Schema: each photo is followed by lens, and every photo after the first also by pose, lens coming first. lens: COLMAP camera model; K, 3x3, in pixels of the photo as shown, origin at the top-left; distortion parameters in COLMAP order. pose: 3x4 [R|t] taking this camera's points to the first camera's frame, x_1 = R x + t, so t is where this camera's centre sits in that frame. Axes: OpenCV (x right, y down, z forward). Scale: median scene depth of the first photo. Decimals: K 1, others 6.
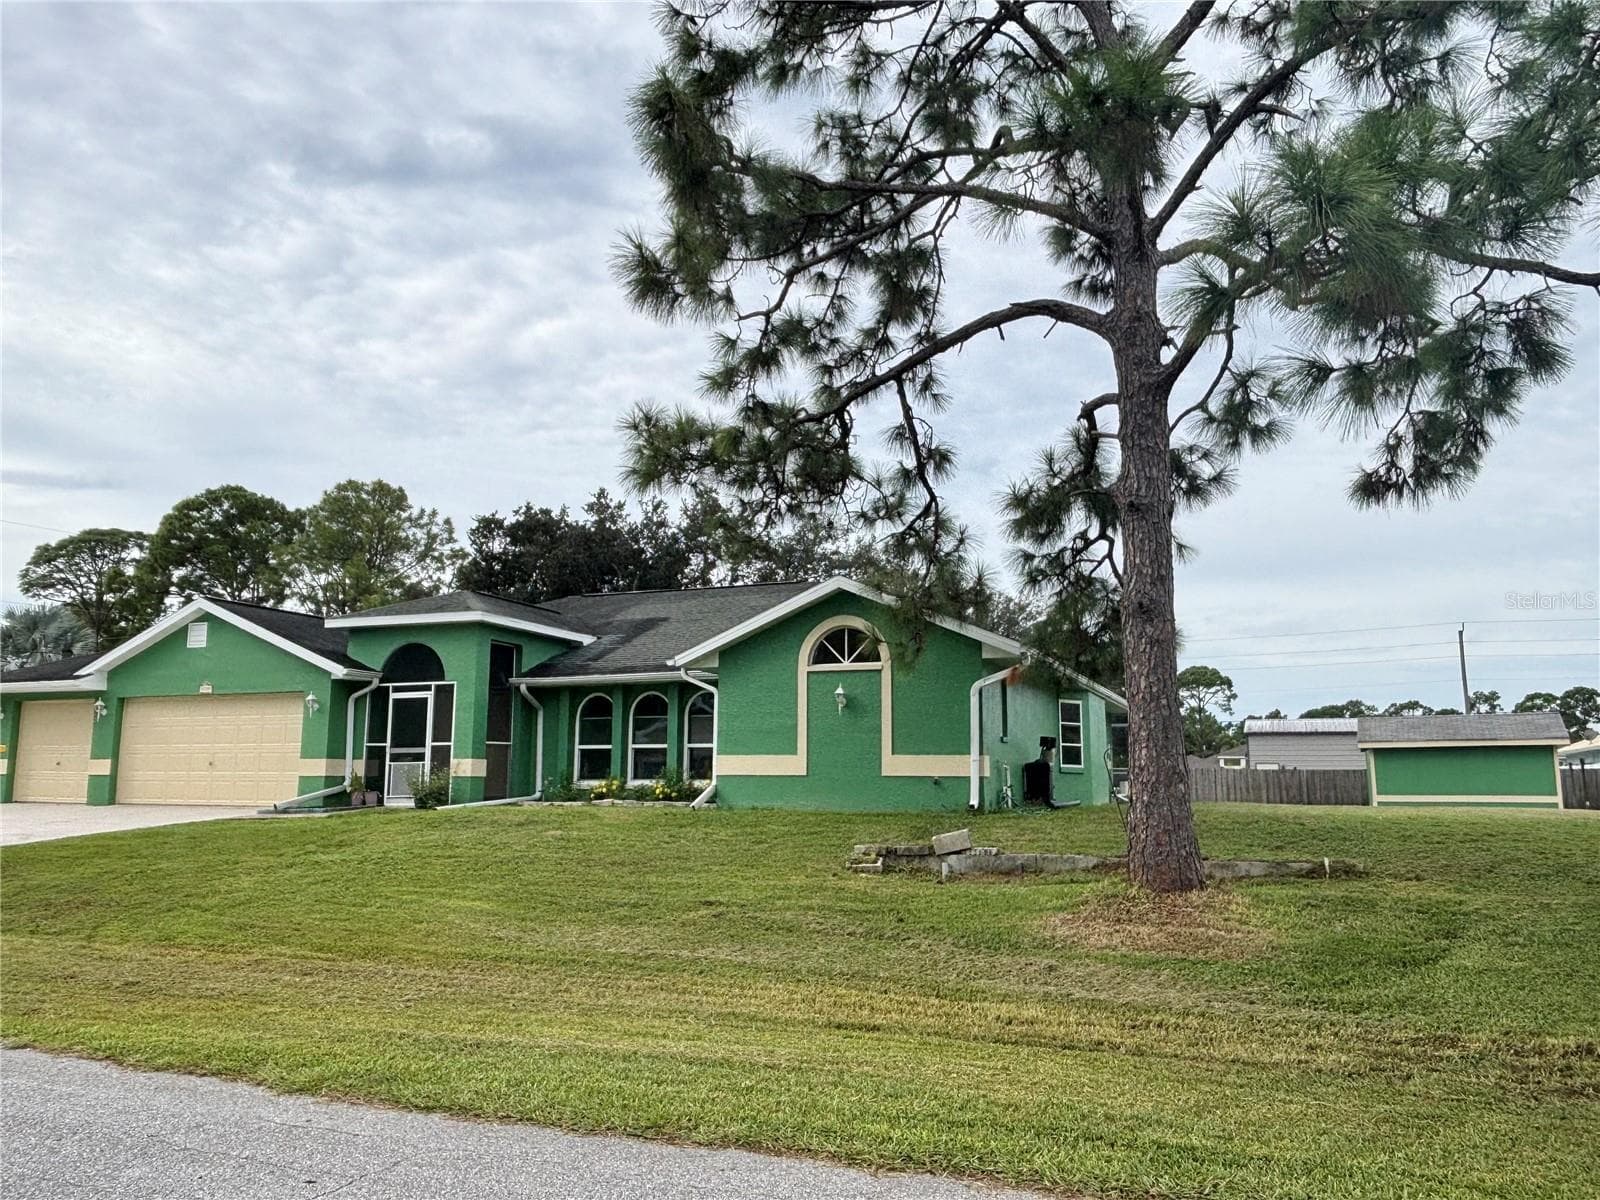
lens RADIAL K [[1208.2, 0, 764.4], [0, 1208.2, 619.4], [0, 0, 1]] dist [0.062459, -0.106964]
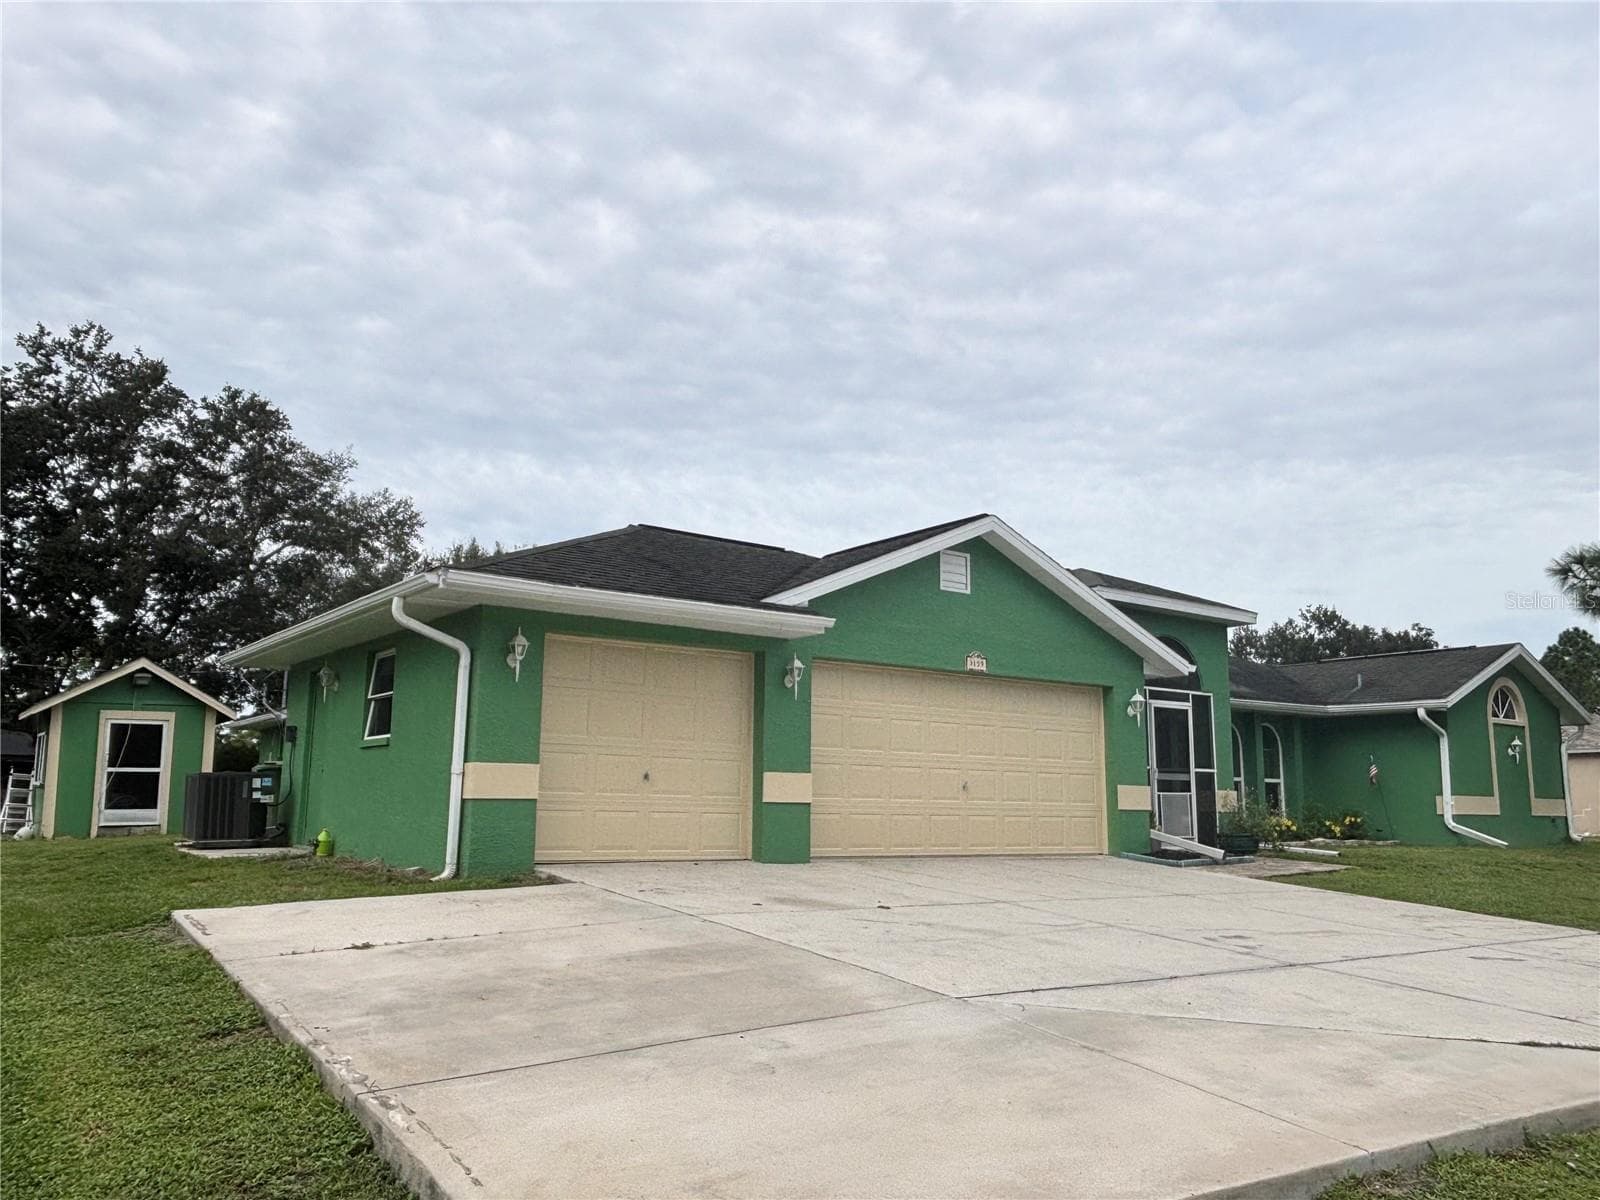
lens RADIAL K [[1203.5, 0, 787.9], [0, 1203.5, 605.5], [0, 0, 1]] dist [0.064182, -0.117432]
pose [[0.513990, 0.140218, 0.846258, -1.121279], [-0.128594, 0.987996, -0.085599, 0.101317], [-0.848102, -0.064827, 0.525851, 0.841075]]
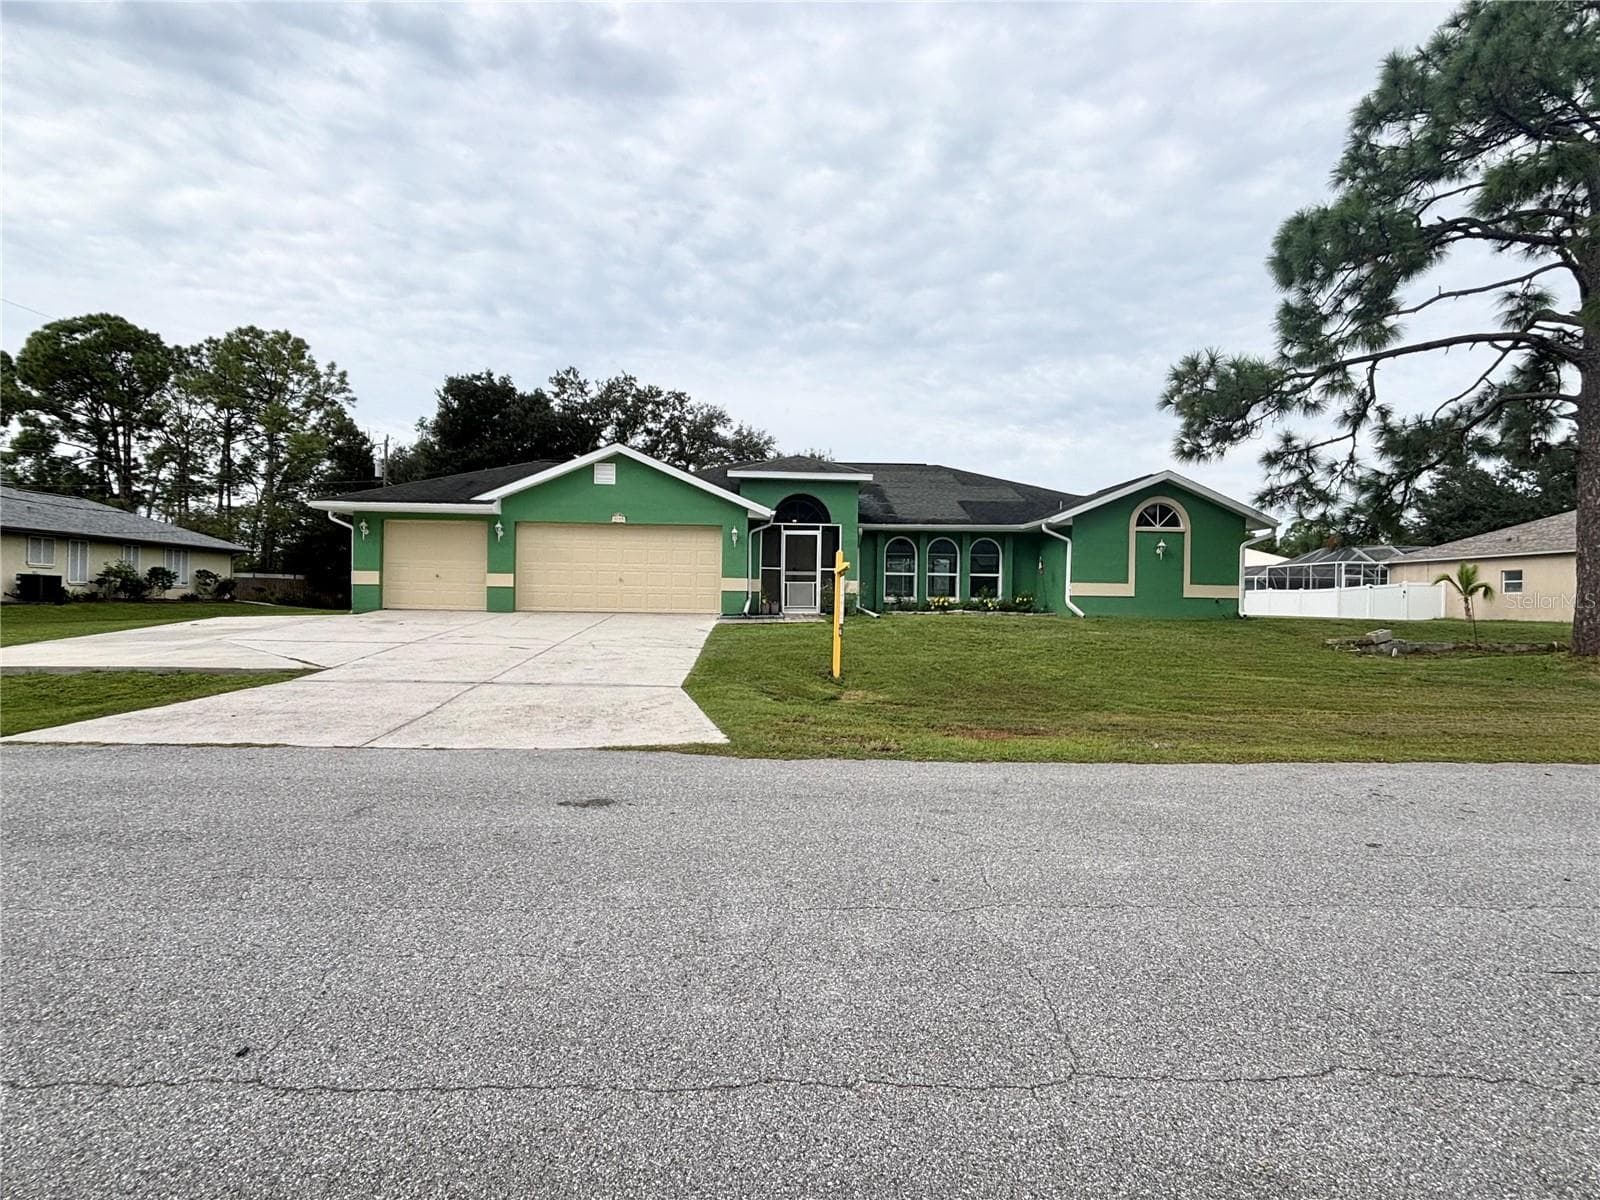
lens RADIAL K [[828.0, 0, 794.0], [0, 828.0, 596.1], [0, 0, 1]] dist [0.032760, -0.015591]
pose [[0.900539, 0.009980, 0.434660, -0.726496], [-0.068473, 0.990516, 0.119121, 0.024512], [-0.429349, -0.137036, 0.892682, 0.182682]]
